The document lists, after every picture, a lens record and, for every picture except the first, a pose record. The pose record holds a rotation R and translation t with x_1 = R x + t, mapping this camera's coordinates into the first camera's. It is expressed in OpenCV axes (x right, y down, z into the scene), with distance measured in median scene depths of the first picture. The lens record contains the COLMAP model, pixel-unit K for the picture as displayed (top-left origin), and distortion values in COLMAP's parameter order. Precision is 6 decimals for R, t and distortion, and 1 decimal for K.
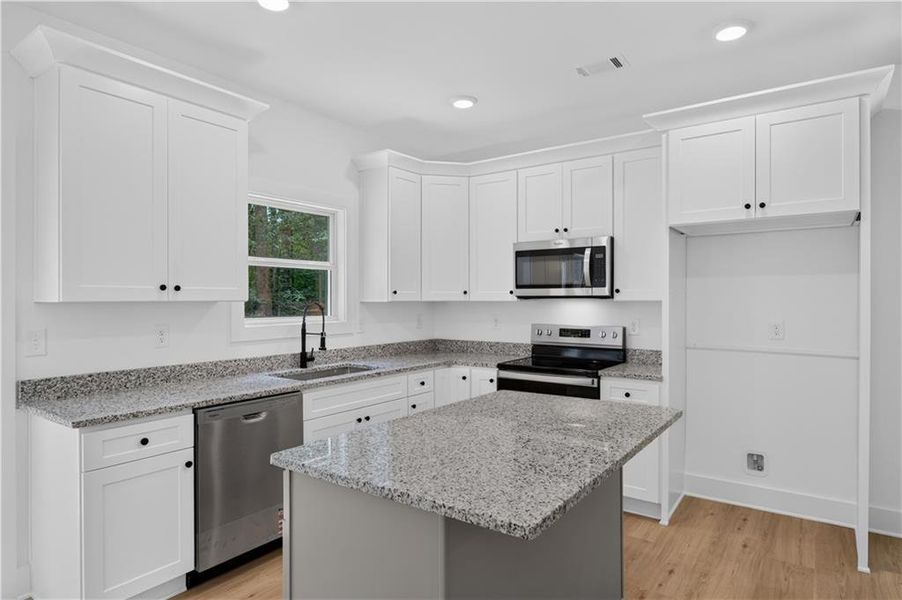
lens RADIAL K [[514.9, 0, 452.3], [0, 514.9, 304.5], [0, 0, 1]] dist [-0.028545, 0.001793]
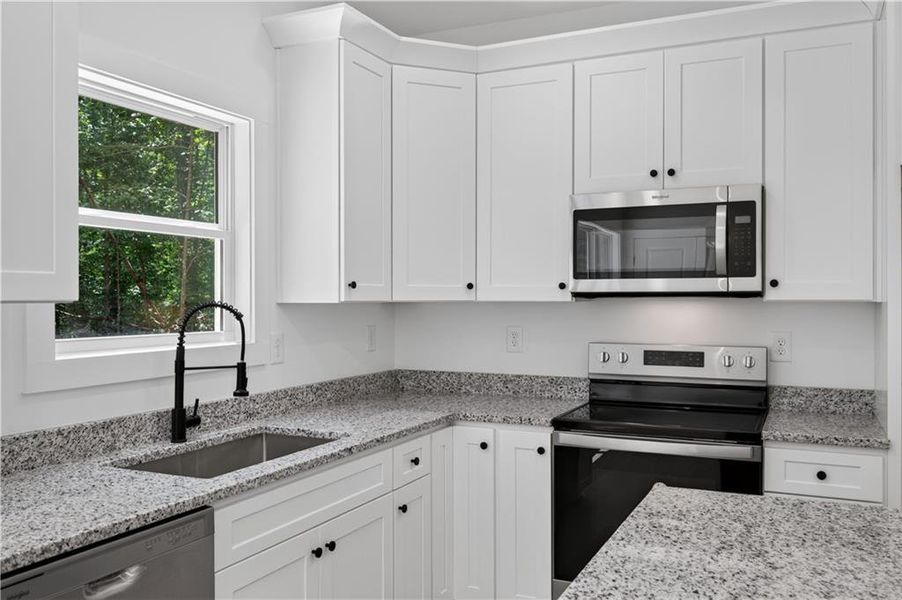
lens RADIAL K [[767.0, 0, 449.5], [0, 767.0, 296.5], [0, 0, 1]] dist [0.026190, -0.050337]
pose [[0.983990, 0.001128, 0.178222, -0.167028], [0.000831, 0.999940, -0.010917, -0.003380], [-0.178224, 0.010891, 0.983930, 0.244299]]
